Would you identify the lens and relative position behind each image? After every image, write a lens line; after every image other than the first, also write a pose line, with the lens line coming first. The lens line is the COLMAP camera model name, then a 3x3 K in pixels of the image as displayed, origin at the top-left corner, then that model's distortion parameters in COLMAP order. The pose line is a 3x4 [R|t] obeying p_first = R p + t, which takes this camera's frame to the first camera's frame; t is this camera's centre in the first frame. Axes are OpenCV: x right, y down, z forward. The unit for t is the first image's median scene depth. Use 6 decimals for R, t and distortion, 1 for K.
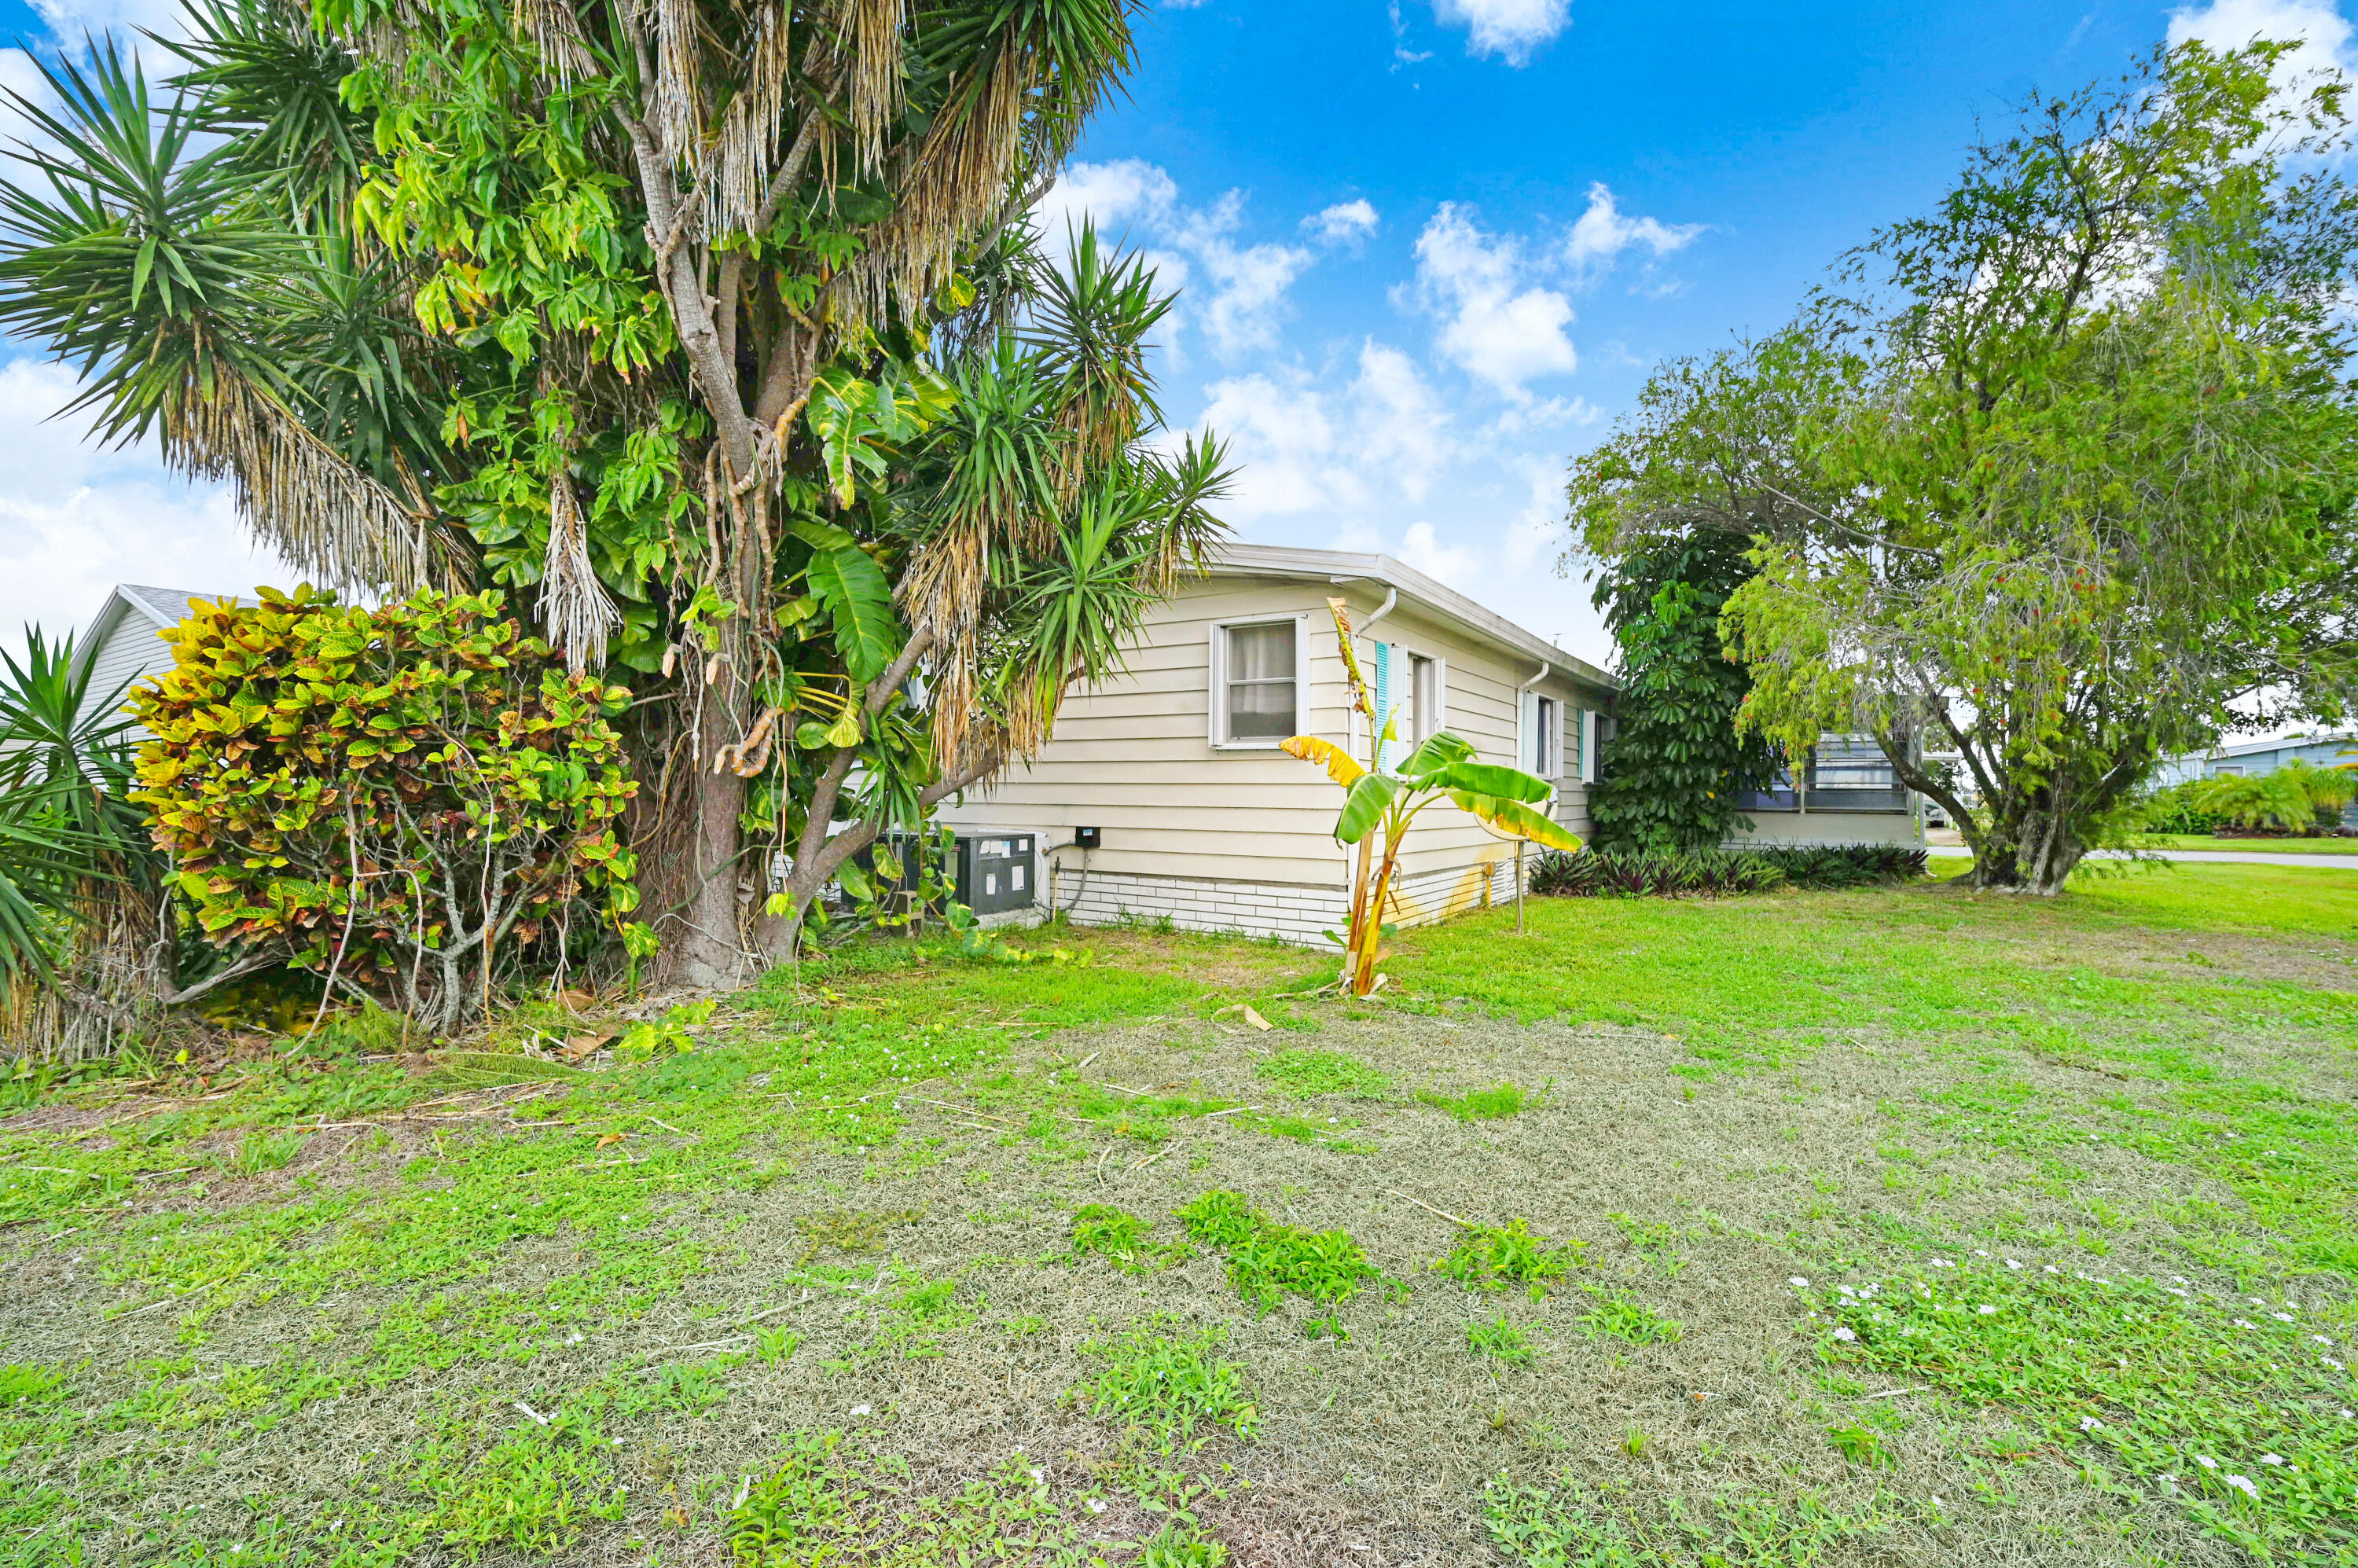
lens RADIAL K [[987.8, 0, 1182.2], [0, 987.8, 787.0], [0, 0, 1]] dist [-0.000441, 0.000081]
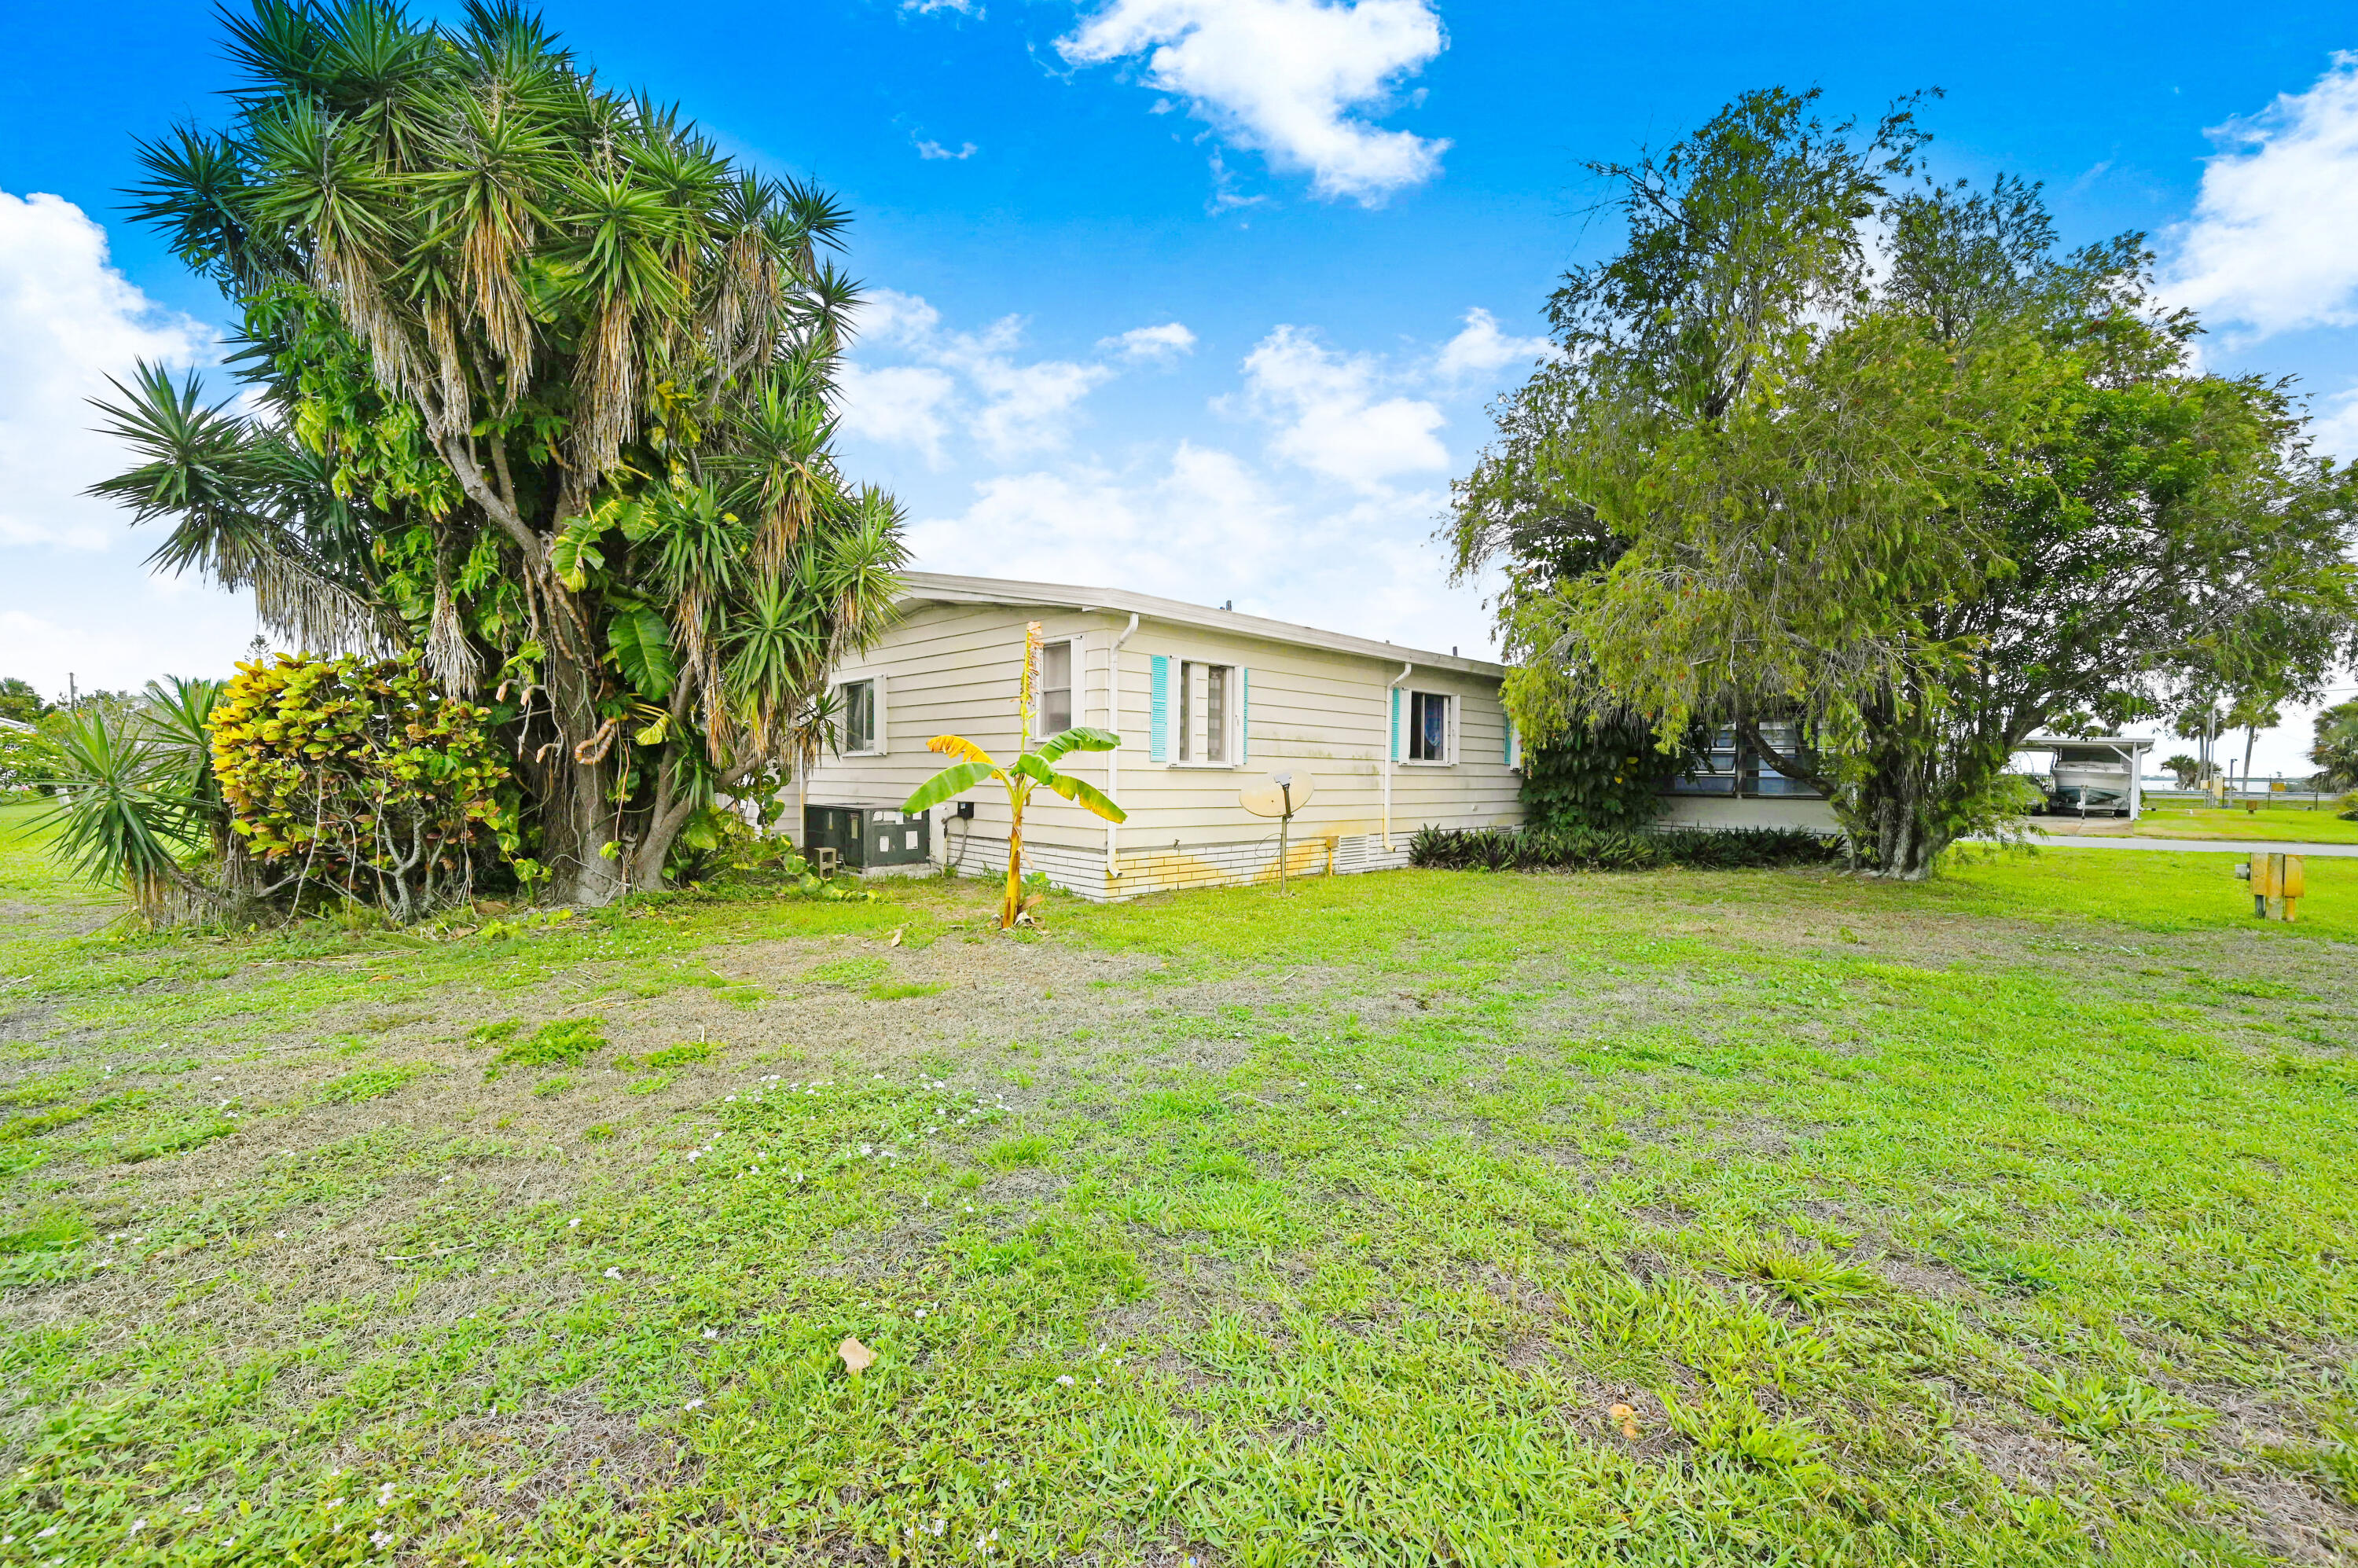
lens RADIAL K [[882.0, 0, 1176.6], [0, 882.0, 780.9], [0, 0, 1]] dist [0.001939, 0.000189]
pose [[0.976420, 0.005466, -0.215809, 0.494747], [-0.002812, 0.999917, 0.012602, -0.003029], [0.215860, -0.011698, 0.976354, -0.084053]]
